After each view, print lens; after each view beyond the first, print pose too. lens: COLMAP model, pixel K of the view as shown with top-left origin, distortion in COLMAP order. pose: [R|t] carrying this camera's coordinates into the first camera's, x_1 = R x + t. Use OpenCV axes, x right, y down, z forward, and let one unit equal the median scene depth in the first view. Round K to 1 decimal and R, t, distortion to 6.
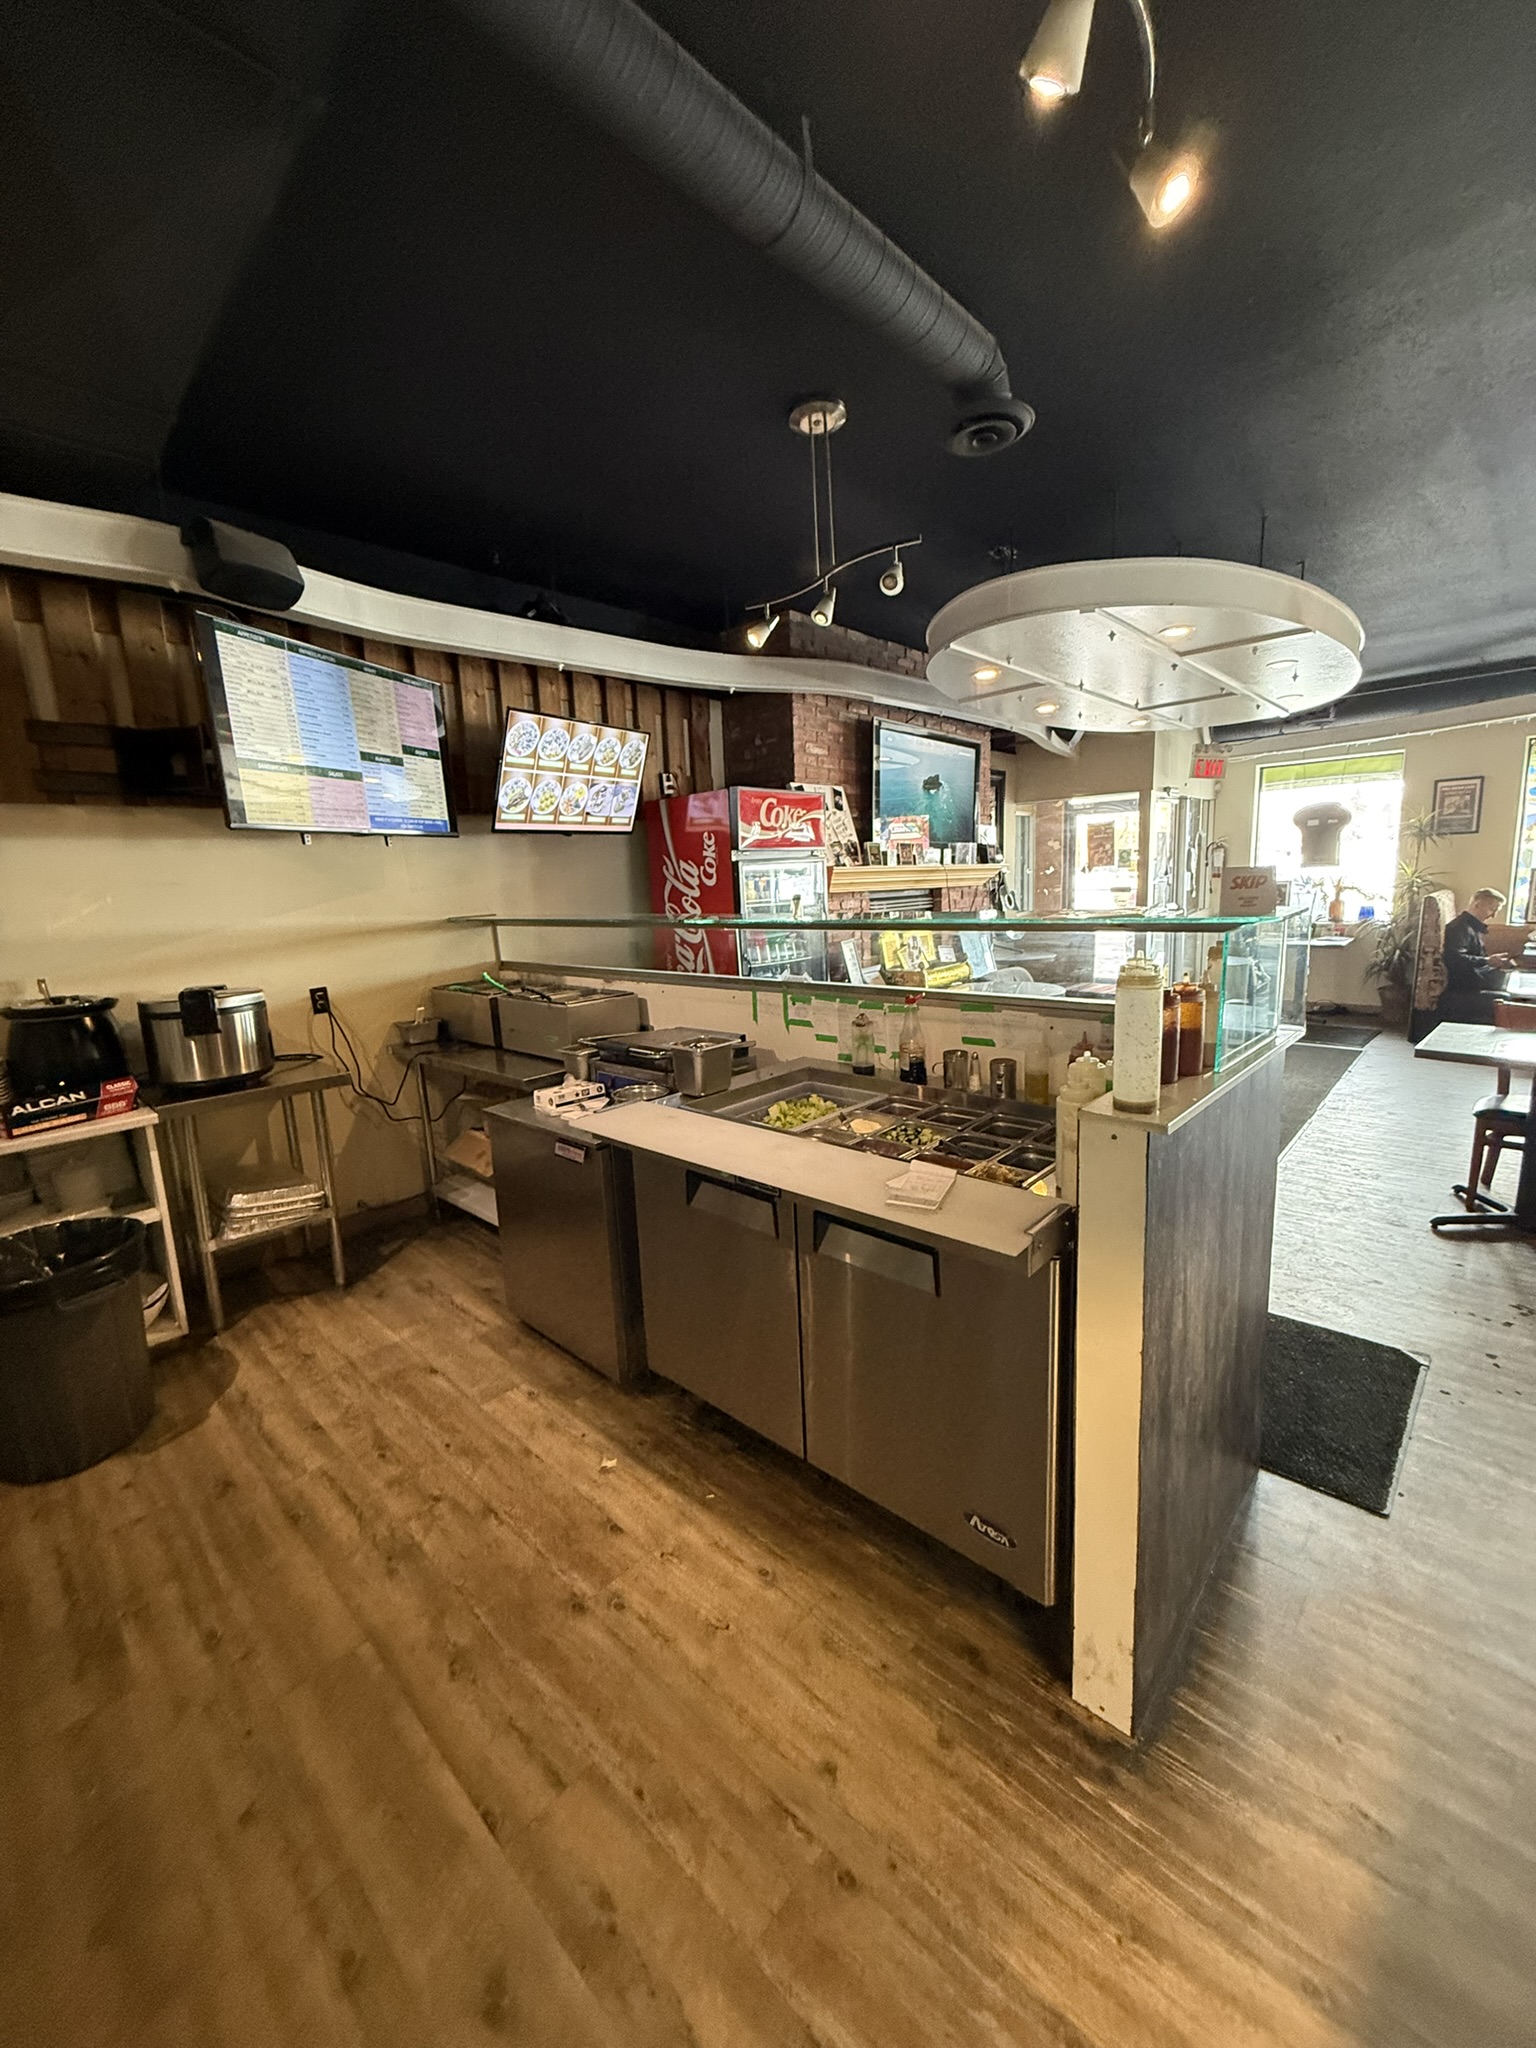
lens RADIAL K [[820.1, 0, 768.8], [0, 820.1, 1019.4], [0, 0, 1]] dist [0.000578, 0.000198]
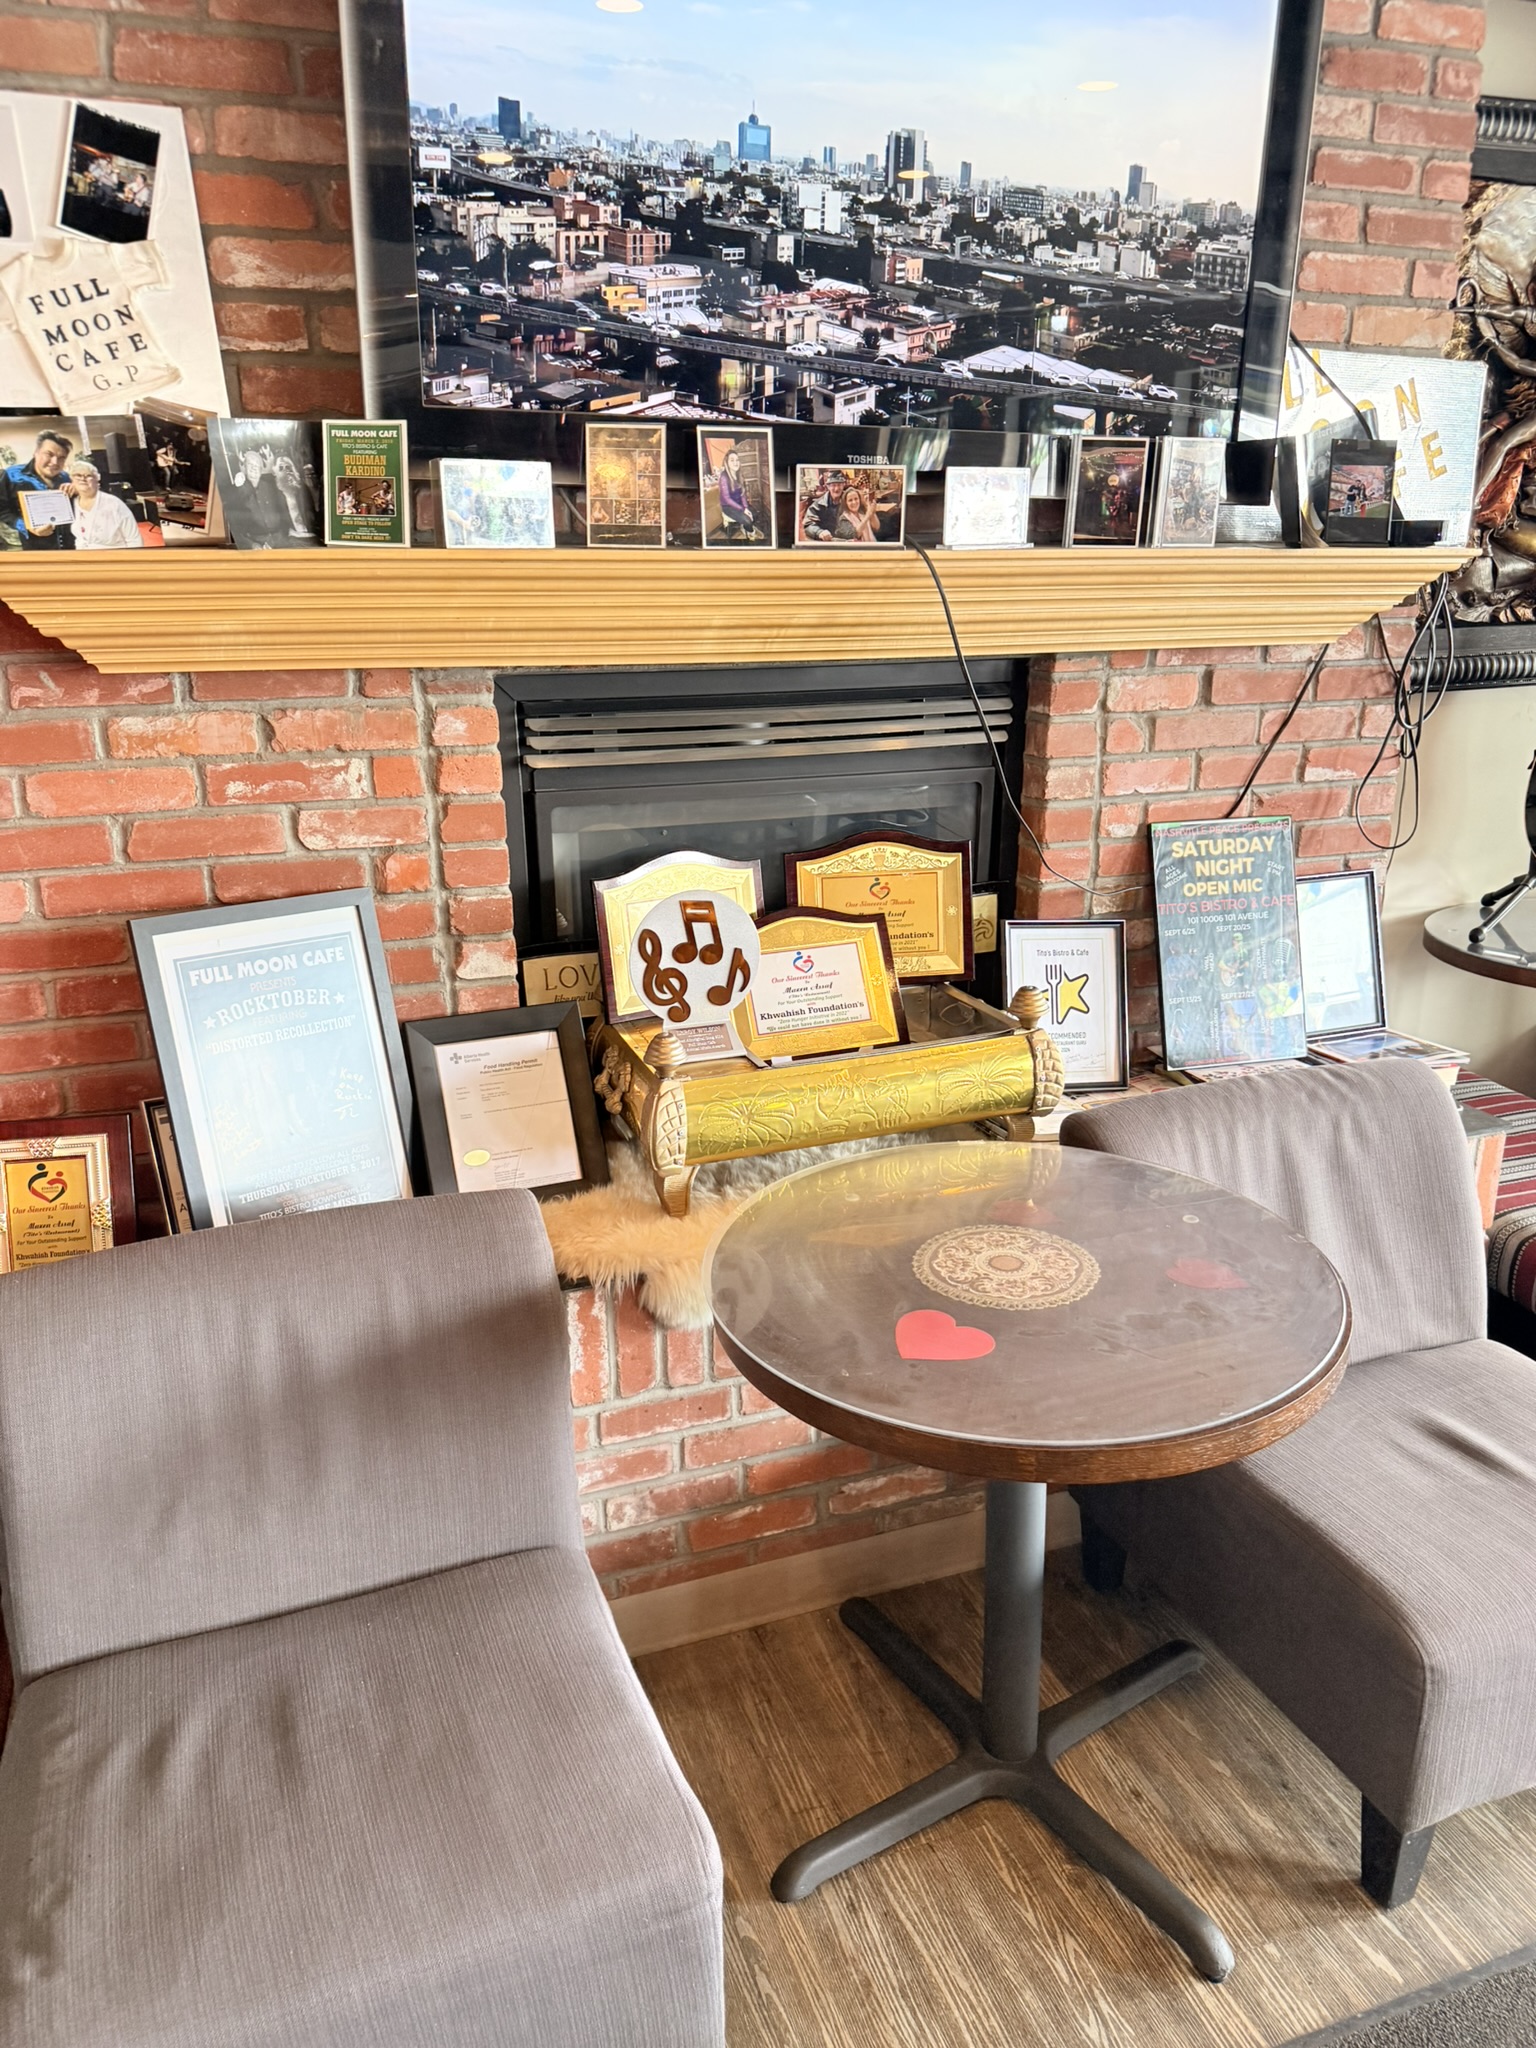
lens RADIAL K [[1448.8, 0, 760.7], [0, 1448.8, 1032.0], [0, 0, 1]] dist [0.001113, -0.003737]
pose [[0.892525, 0.170301, -0.417609, 0.634177], [-0.105098, 0.979010, 0.174624, -0.245232], [0.438582, -0.111966, 0.891689, 1.222669]]
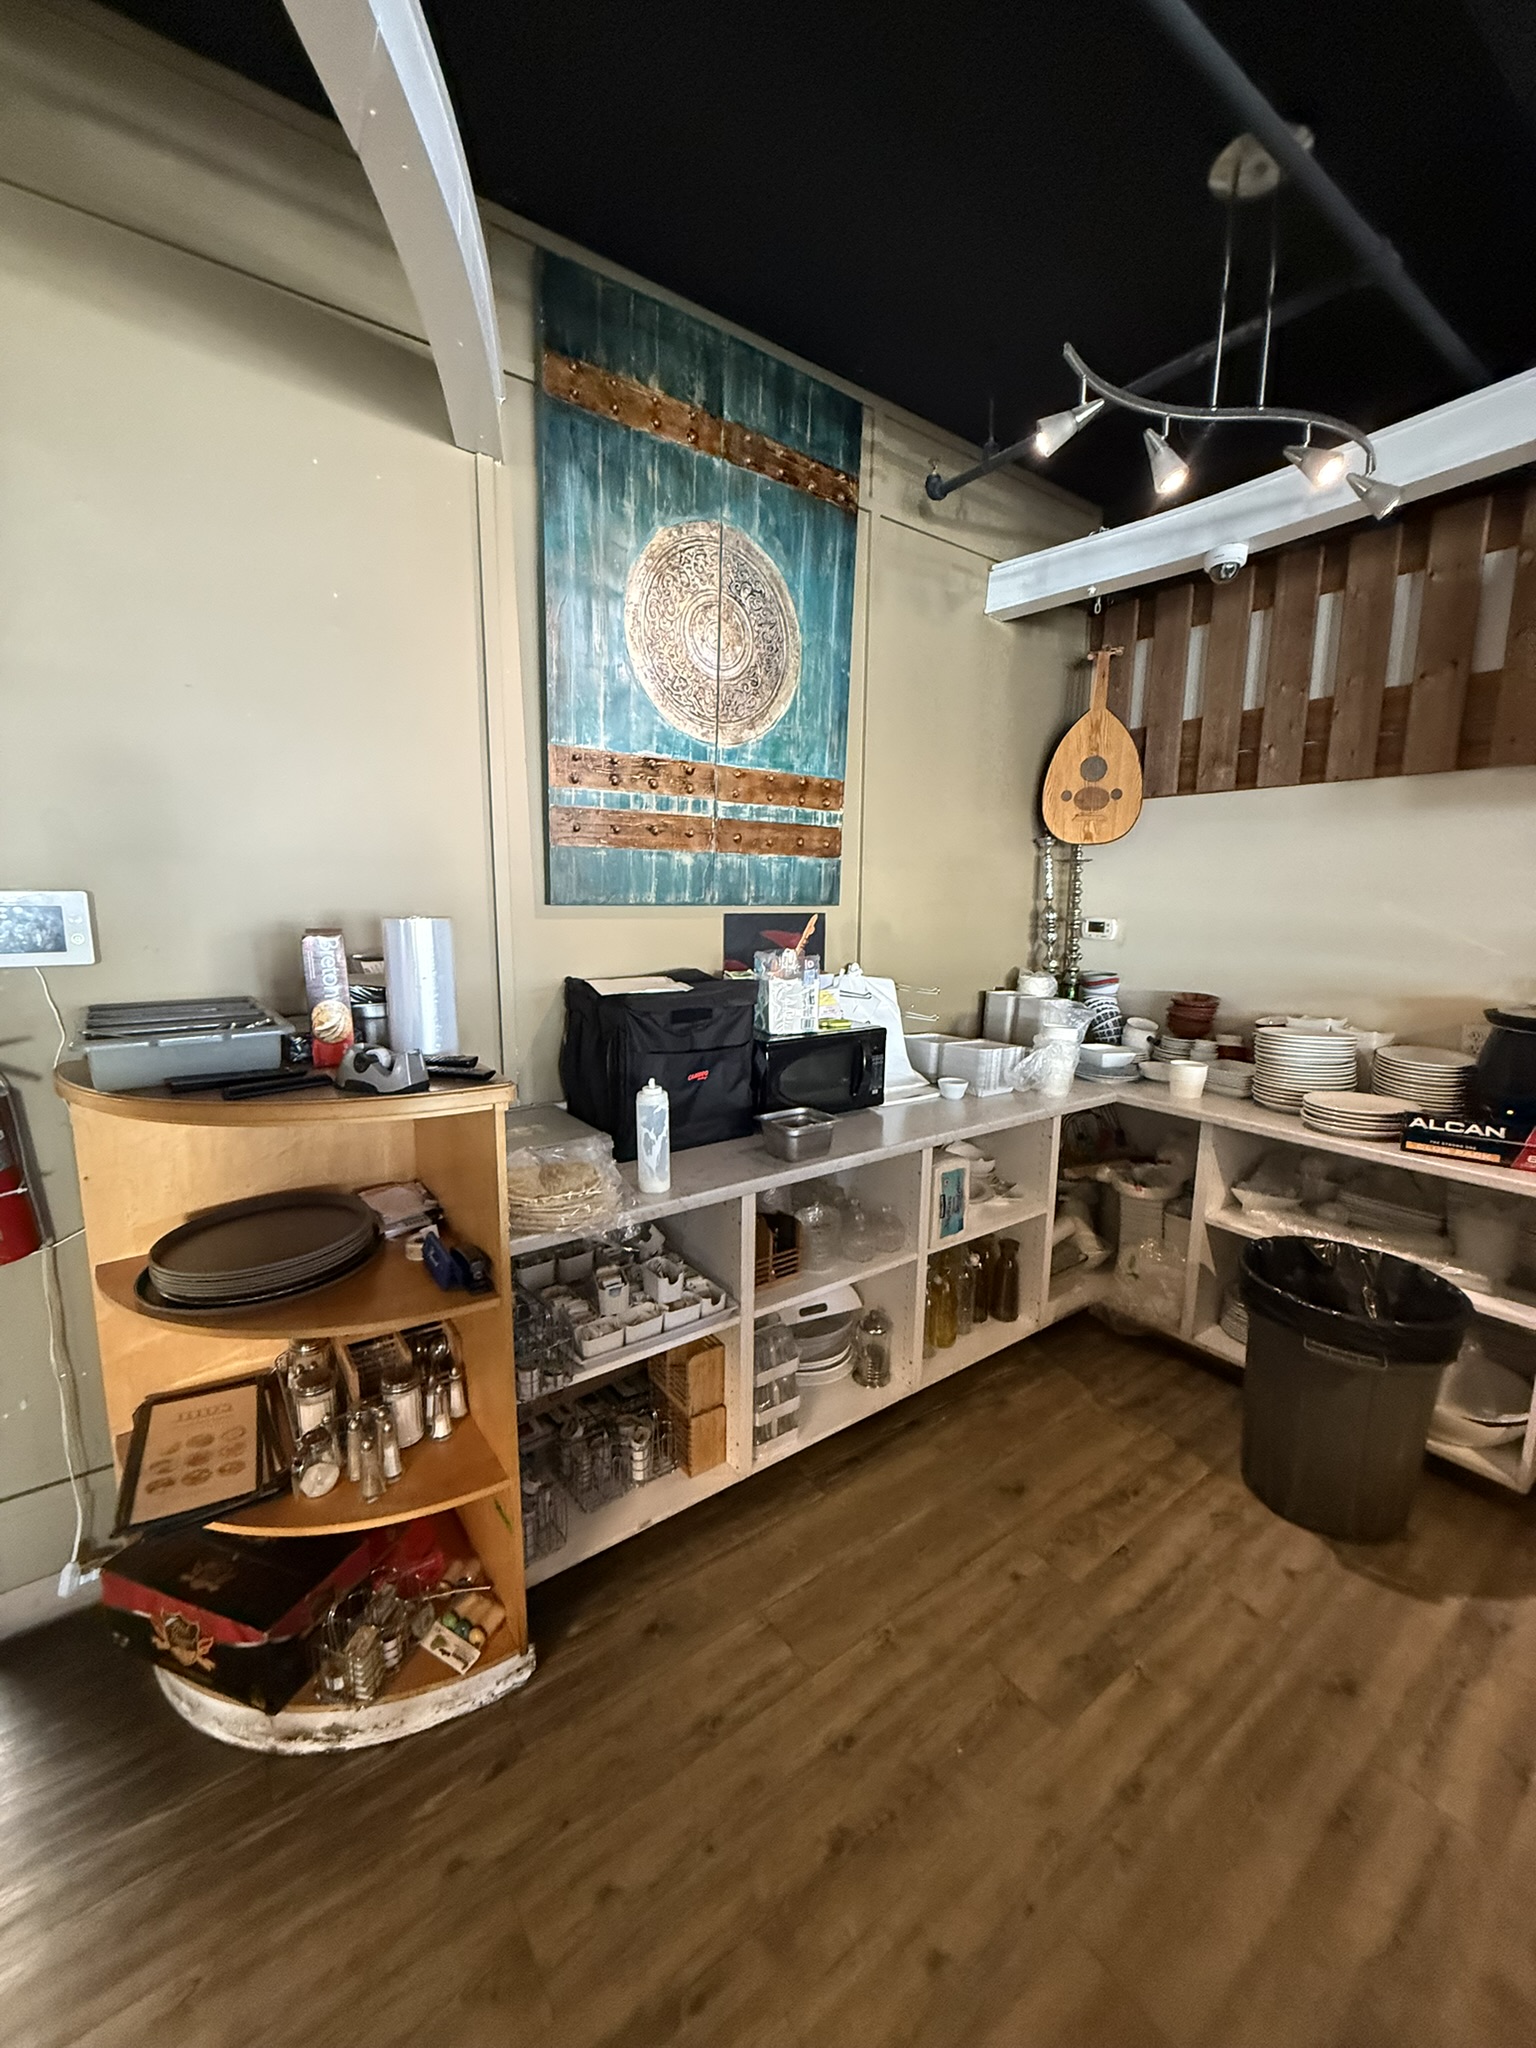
lens RADIAL K [[799.4, 0, 768.0], [0, 799.4, 1024.0], [0, 0, 1]] dist [0.000159, -0.000232]
pose [[-0.183291, 0.194718, -0.963582, 0.001015], [-0.166977, 0.959778, 0.225711, -0.052288], [0.968774, 0.202266, -0.143405, 0.353287]]
